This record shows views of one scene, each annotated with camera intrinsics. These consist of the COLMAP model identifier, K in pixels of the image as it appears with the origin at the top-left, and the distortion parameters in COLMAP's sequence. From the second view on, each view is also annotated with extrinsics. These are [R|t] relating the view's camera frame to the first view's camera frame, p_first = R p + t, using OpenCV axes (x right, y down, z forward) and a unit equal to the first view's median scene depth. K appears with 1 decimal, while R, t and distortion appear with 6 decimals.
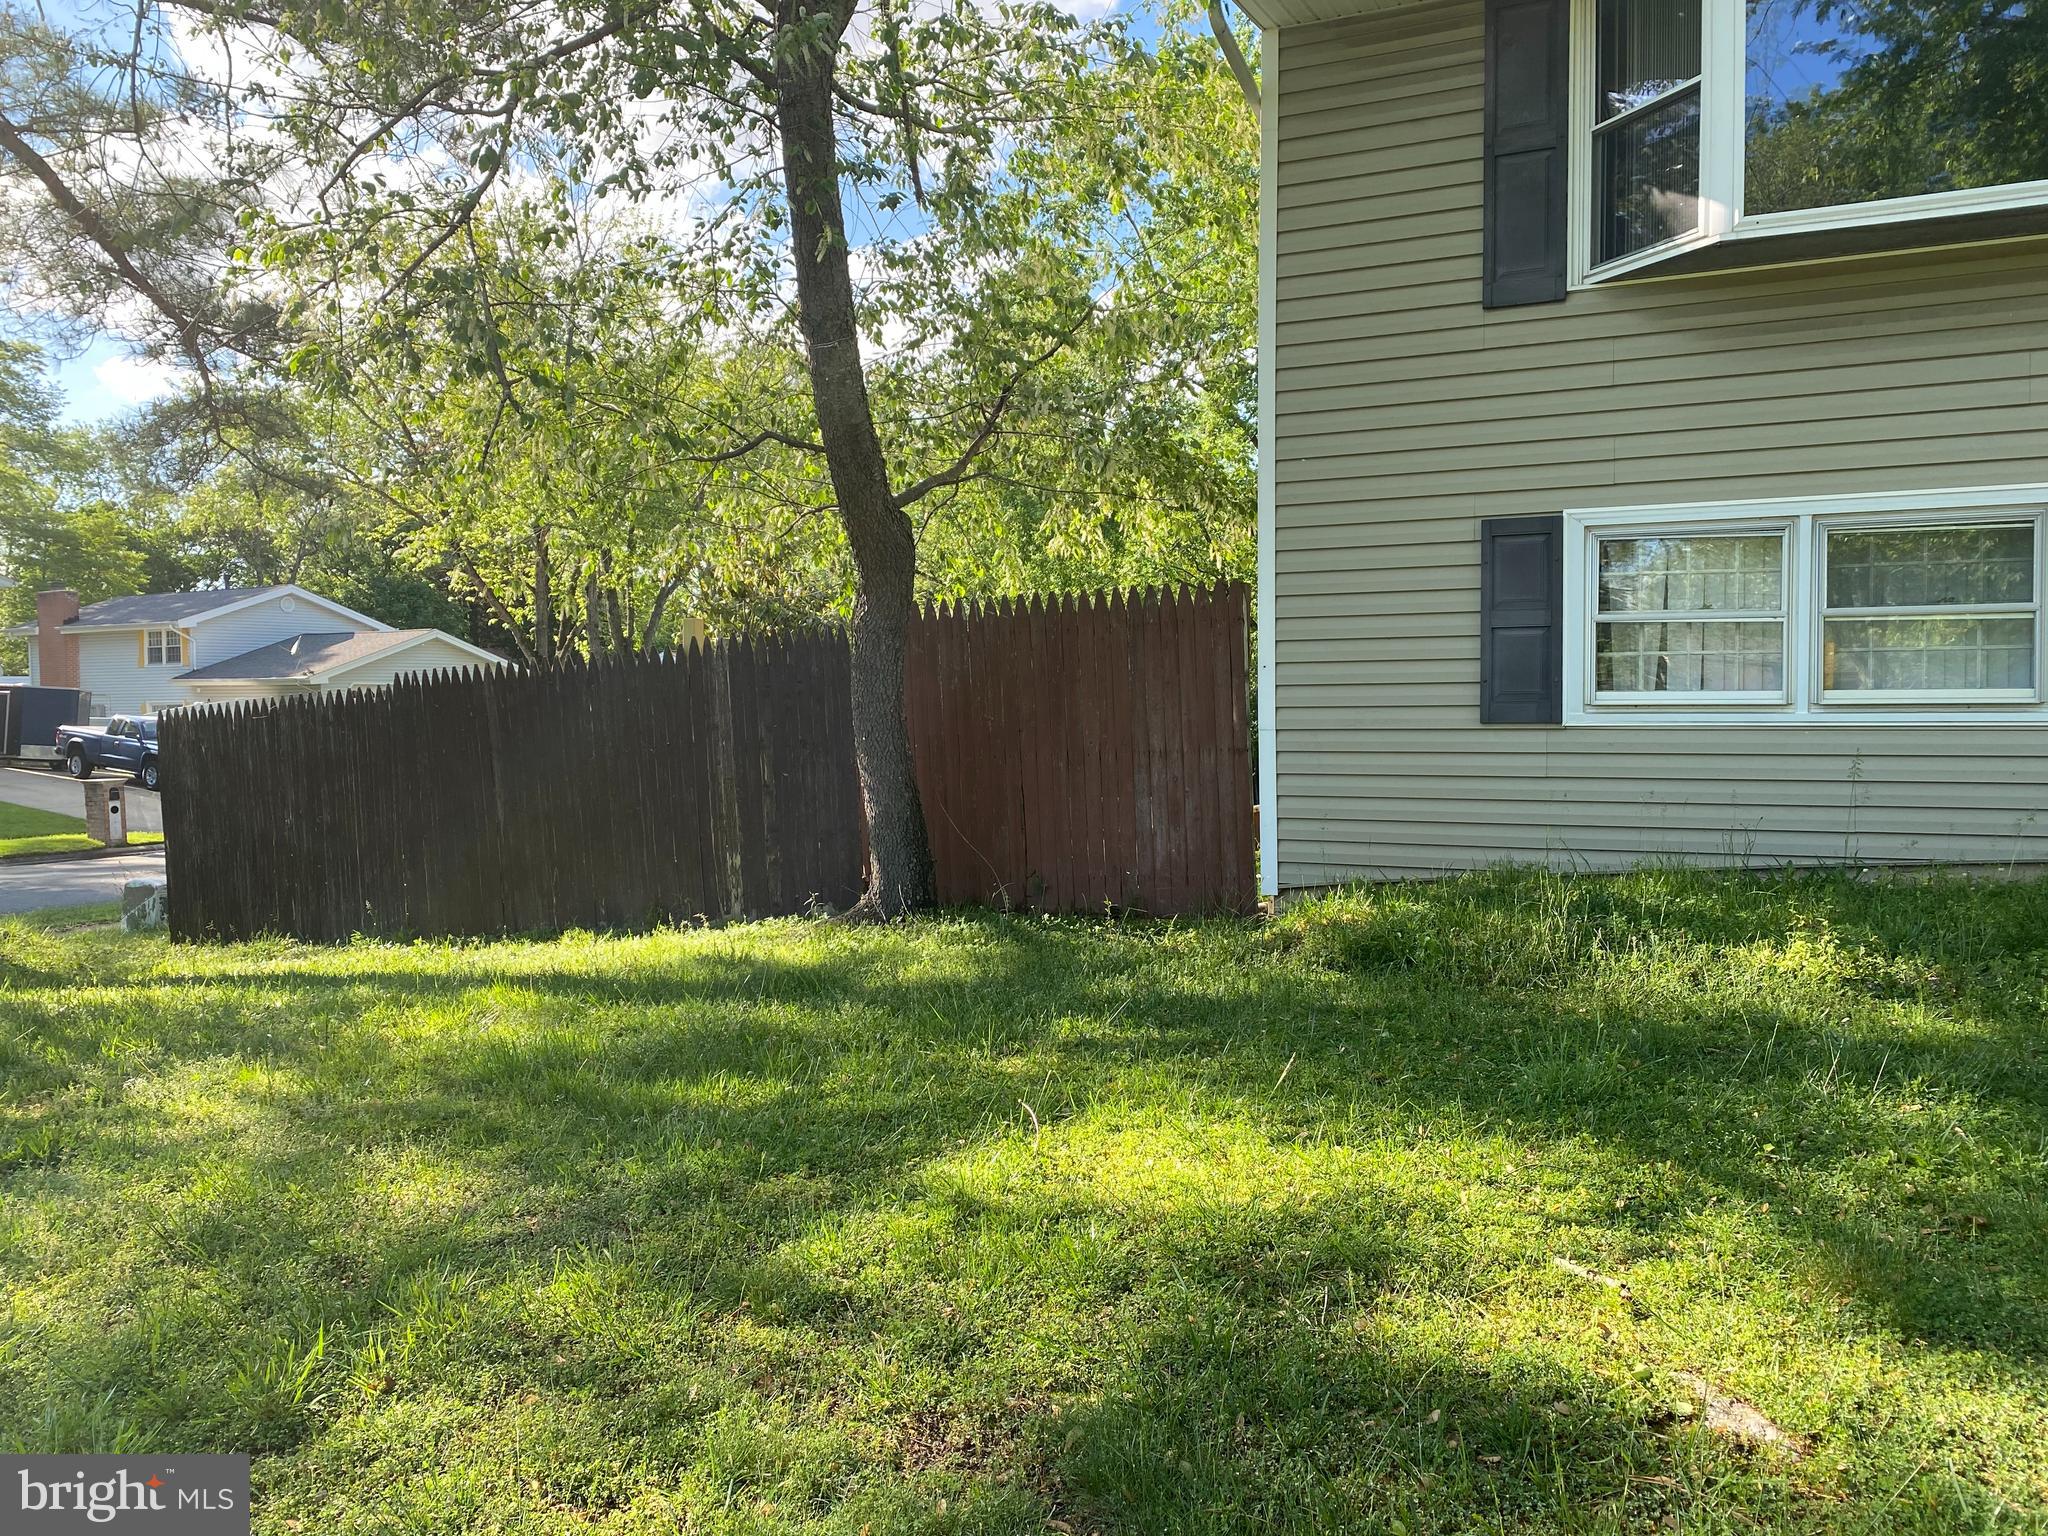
lens RADIAL K [[1607.0, 0, 967.4], [0, 1607.0, 724.2], [0, 0, 1]] dist [0.058567, -0.059025]
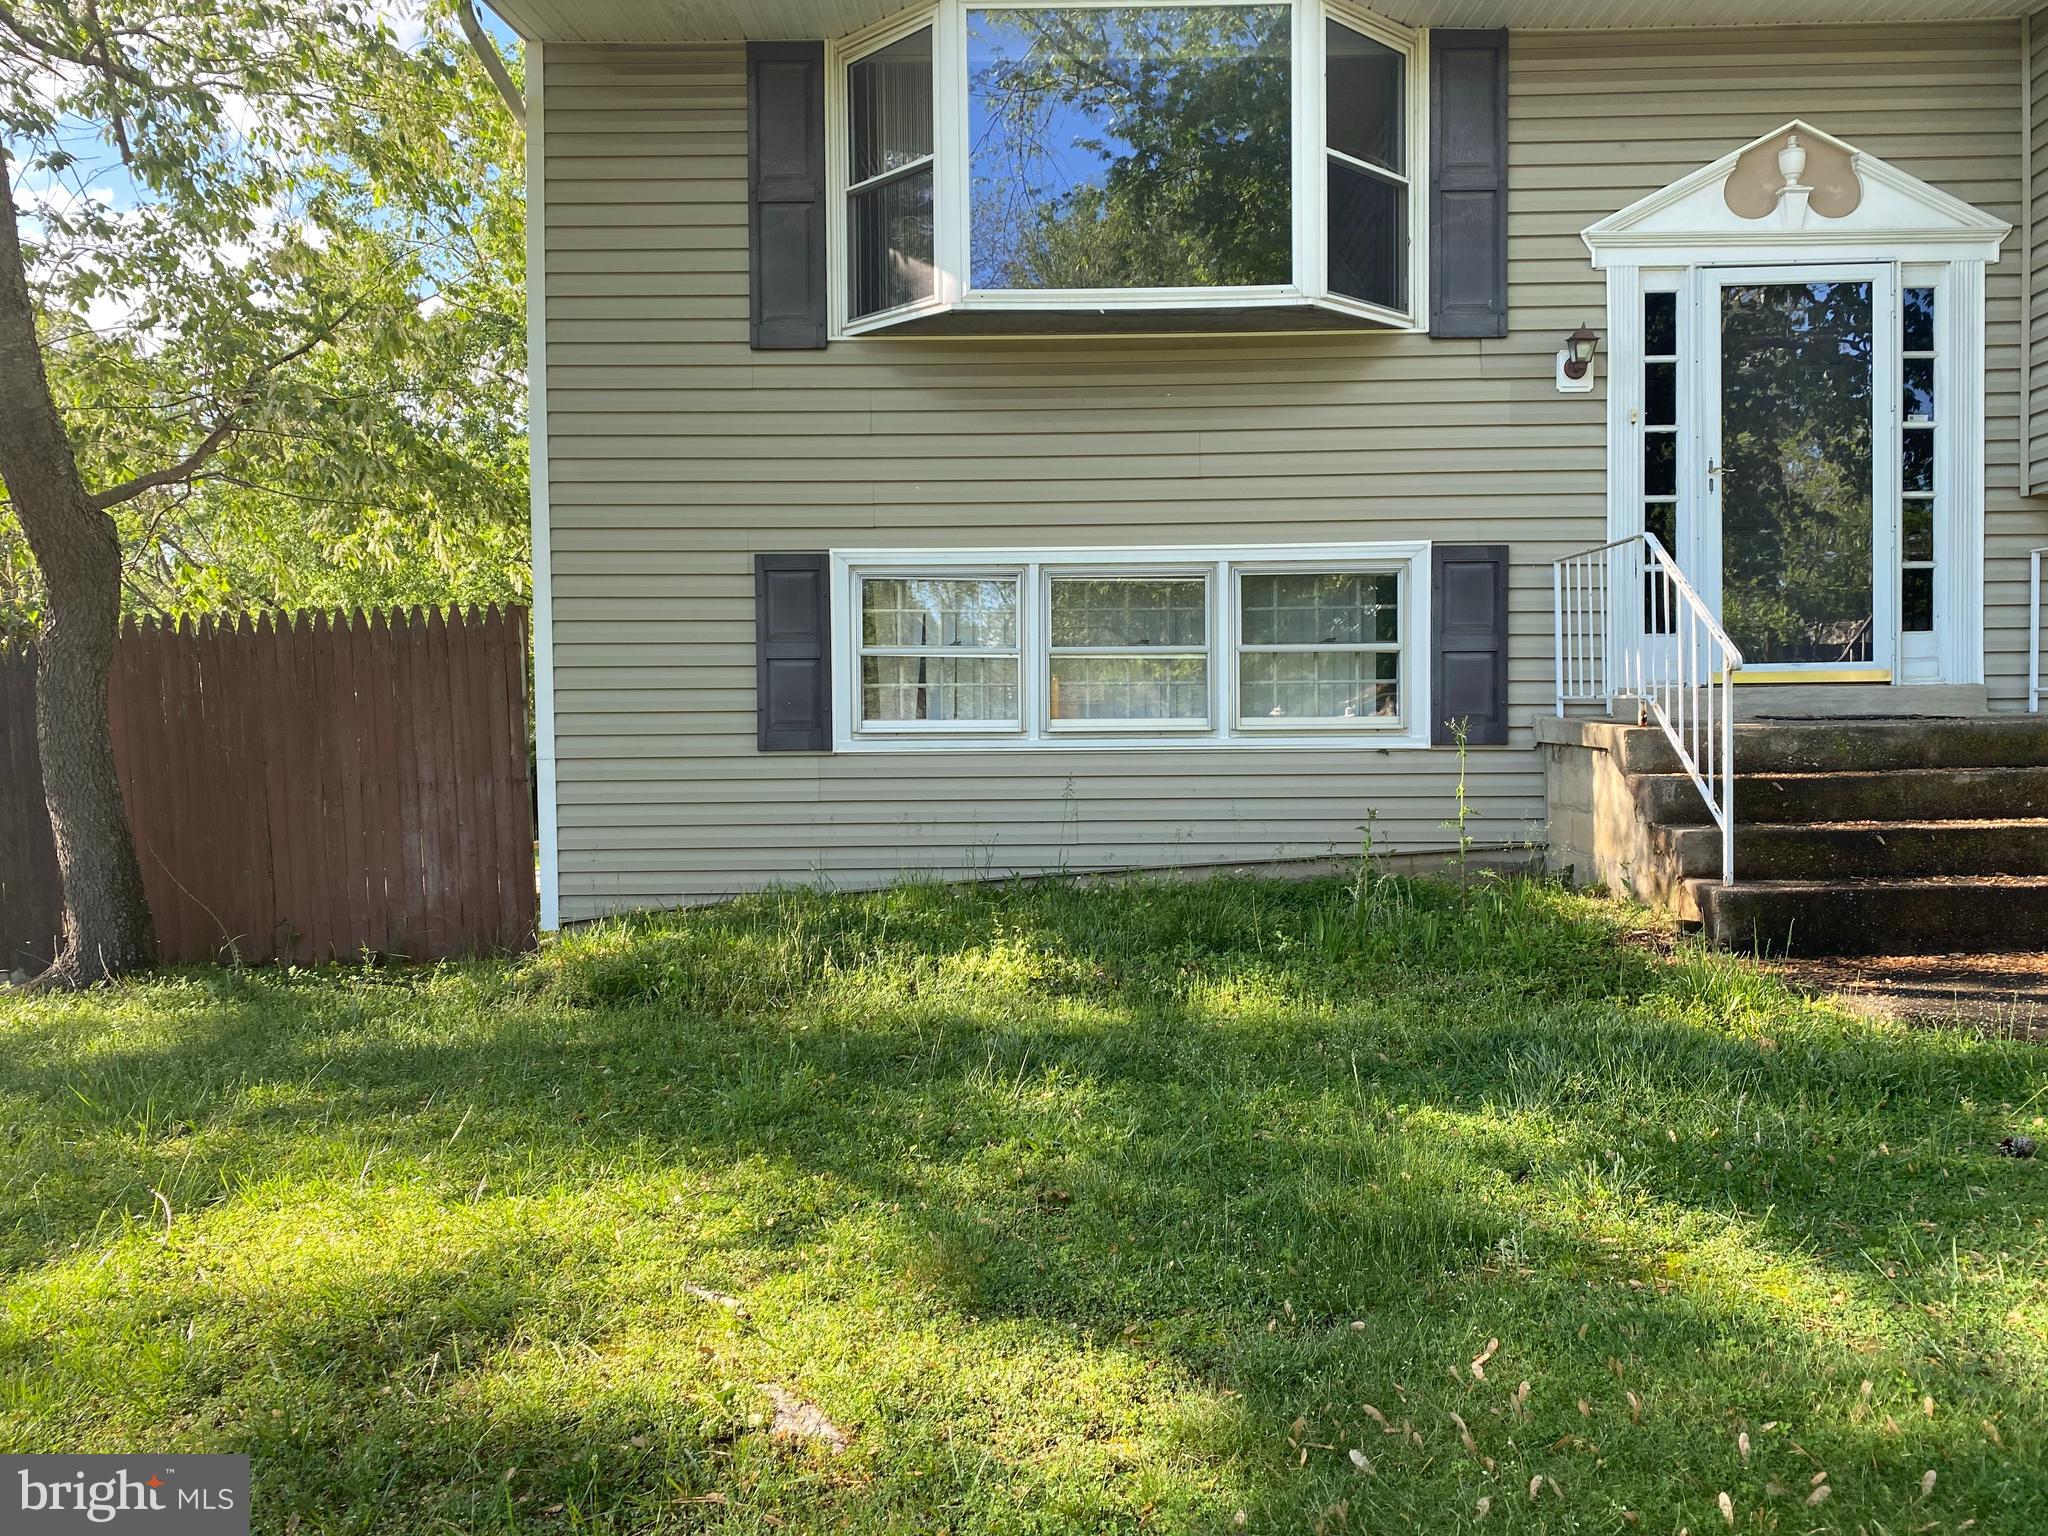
lens RADIAL K [[1610.0, 0, 1024.6], [0, 1610.0, 754.1], [0, 0, 1]] dist [0.051841, -0.108199]
pose [[0.909247, -0.010330, 0.416128, 0.047933], [0.007667, 0.999938, 0.008069, -0.005887], [-0.416185, -0.004146, 0.909270, -0.008638]]
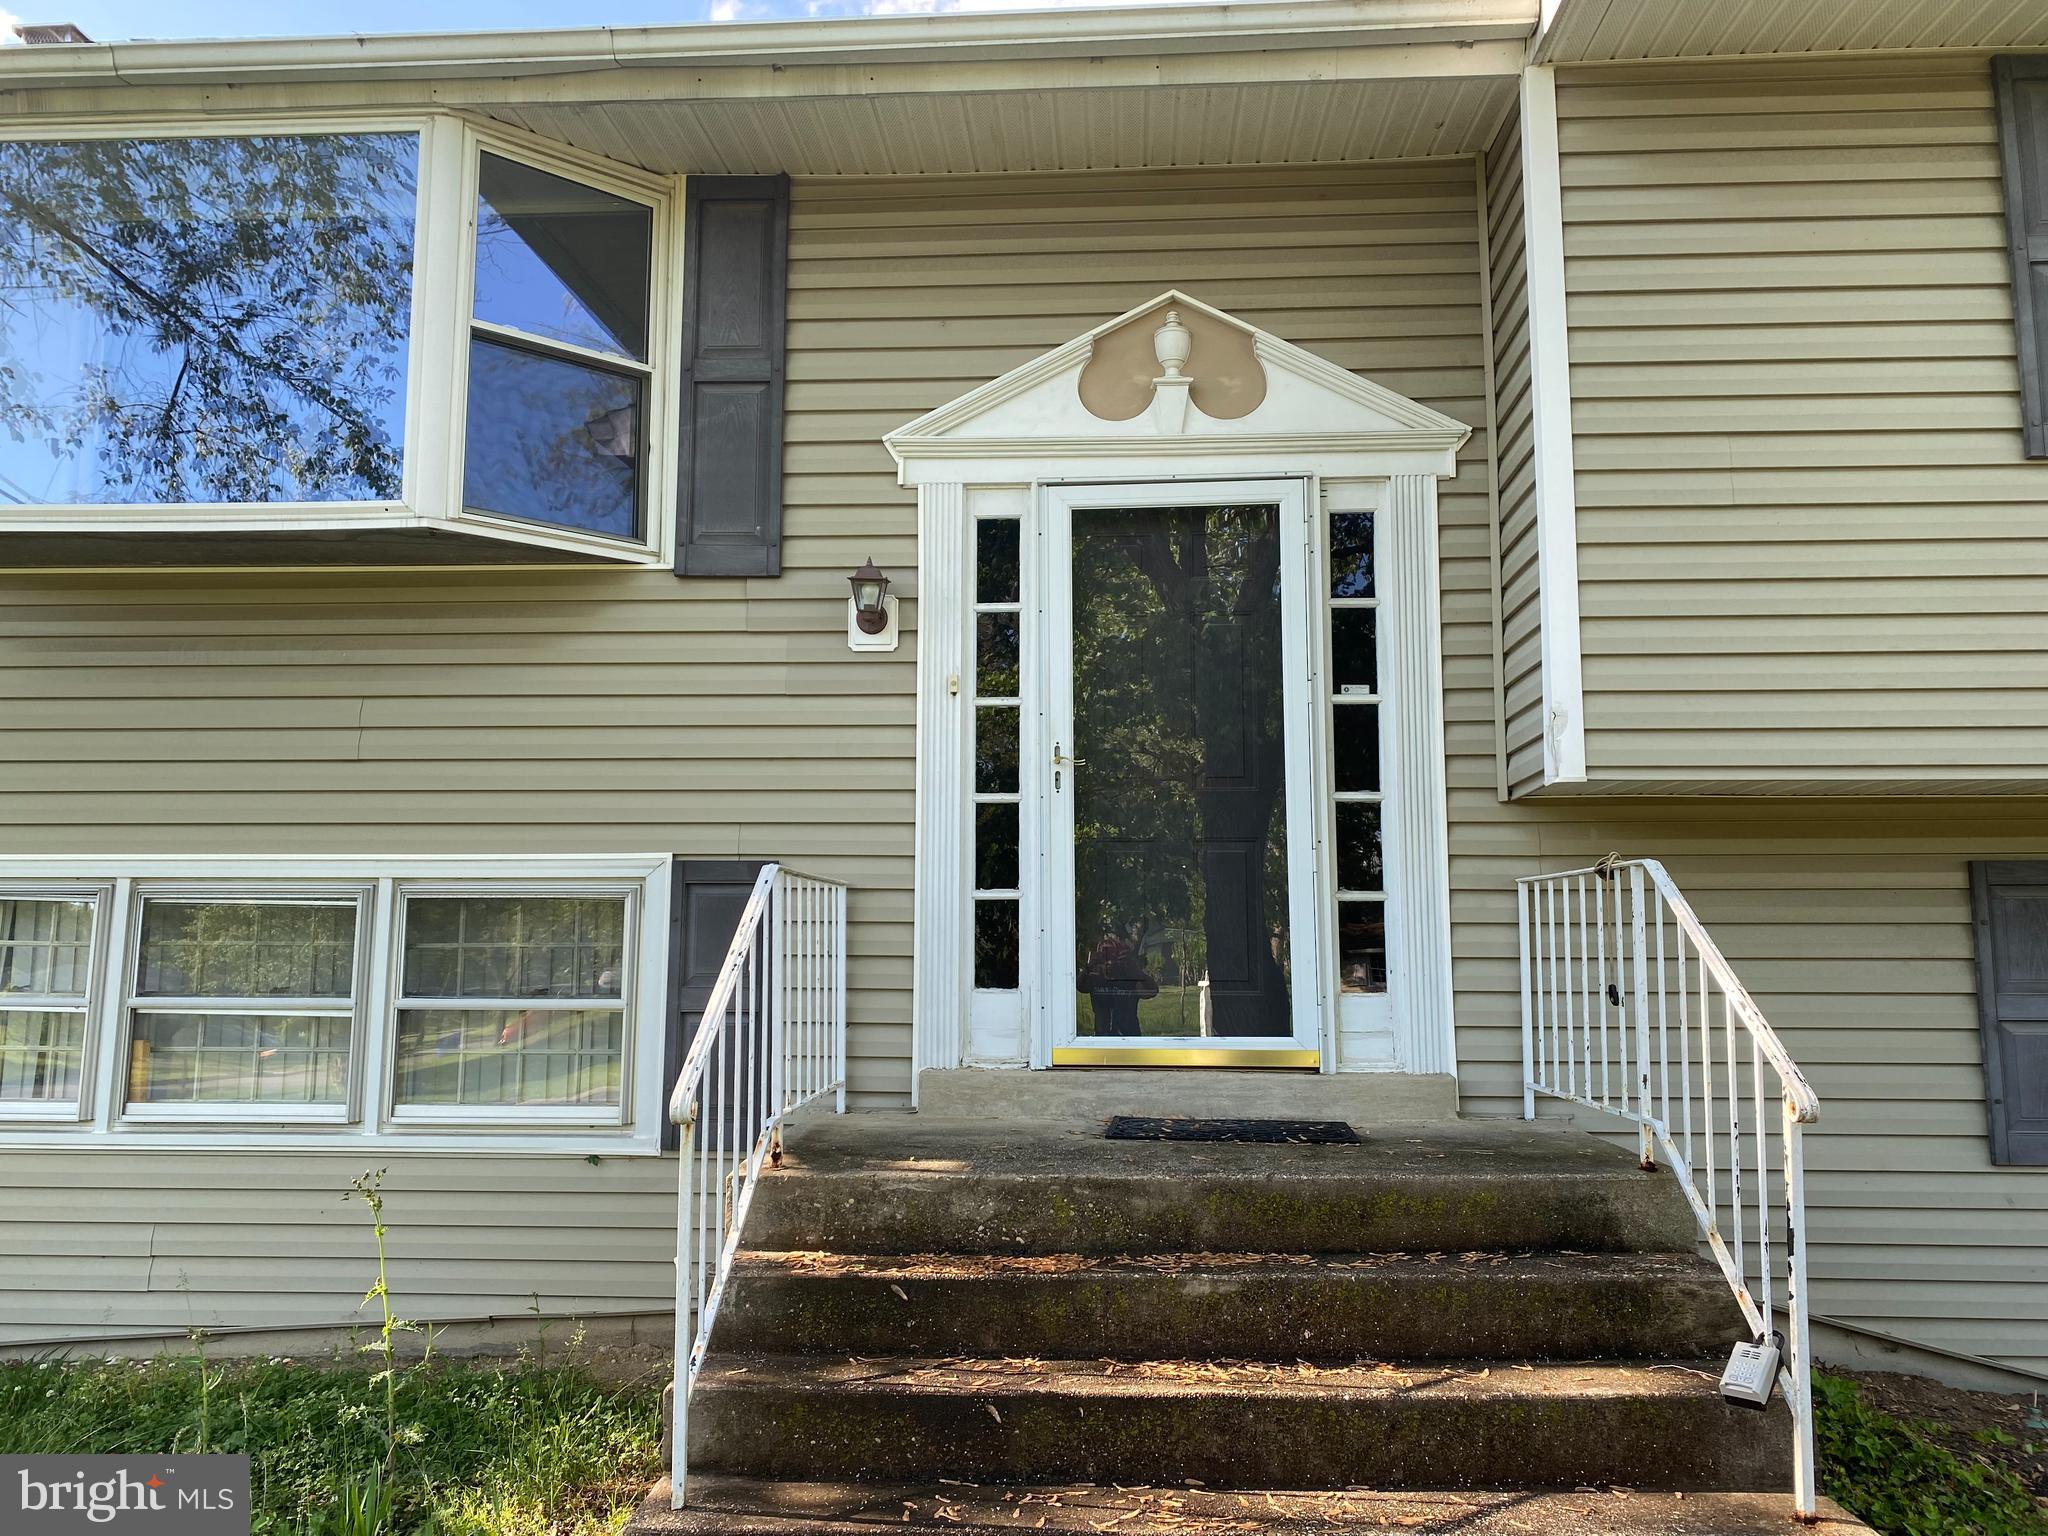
lens RADIAL K [[1610.0, 0, 1024.6], [0, 1610.0, 754.1], [0, 0, 1]] dist [0.051841, -0.108199]
pose [[0.919317, 0.059912, 0.388931, 0.648716], [-0.005182, 0.990100, -0.140269, -0.084968], [-0.393485, 0.126936, 0.910526, 0.103883]]
